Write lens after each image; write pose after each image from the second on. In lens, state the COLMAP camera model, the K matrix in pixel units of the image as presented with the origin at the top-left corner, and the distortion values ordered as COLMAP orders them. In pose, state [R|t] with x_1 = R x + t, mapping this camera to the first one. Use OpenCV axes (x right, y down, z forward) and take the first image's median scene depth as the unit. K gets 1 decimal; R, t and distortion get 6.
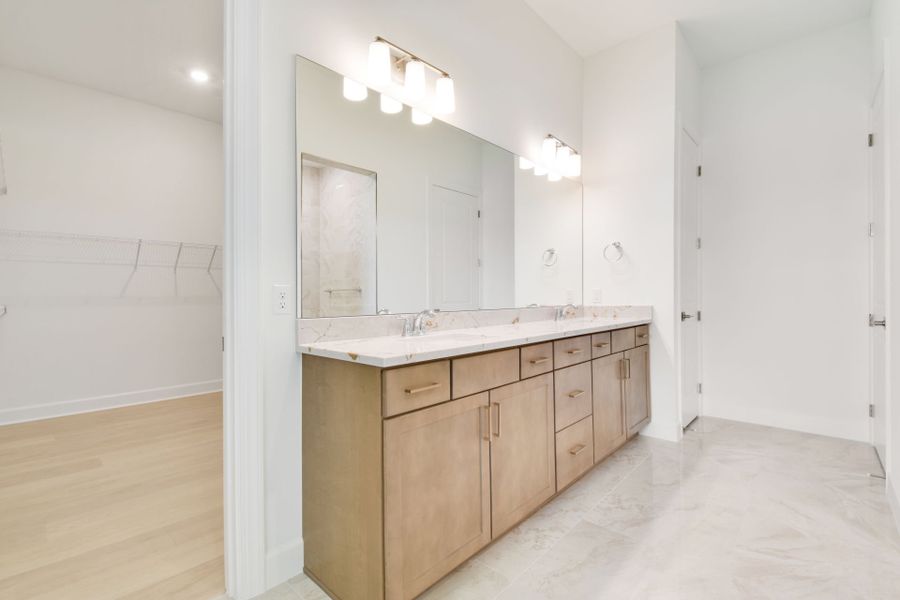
lens RADIAL K [[396.7, 0, 450.0], [0, 396.7, 300.0], [0, 0, 1]] dist [0.002709, -0.000254]
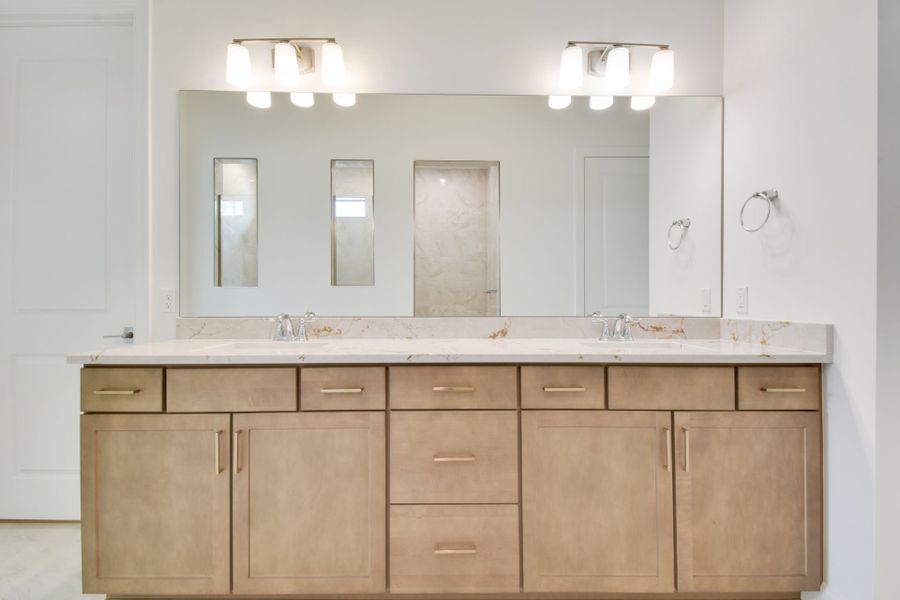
lens RADIAL K [[396.7, 0, 450.0], [0, 396.7, 300.0], [0, 0, 1]] dist [0.002709, -0.000254]
pose [[0.697149, 0.012187, -0.716823, 0.729965], [-0.011215, 0.999919, 0.006093, -0.014078], [0.716839, 0.003791, 0.697228, 0.539906]]
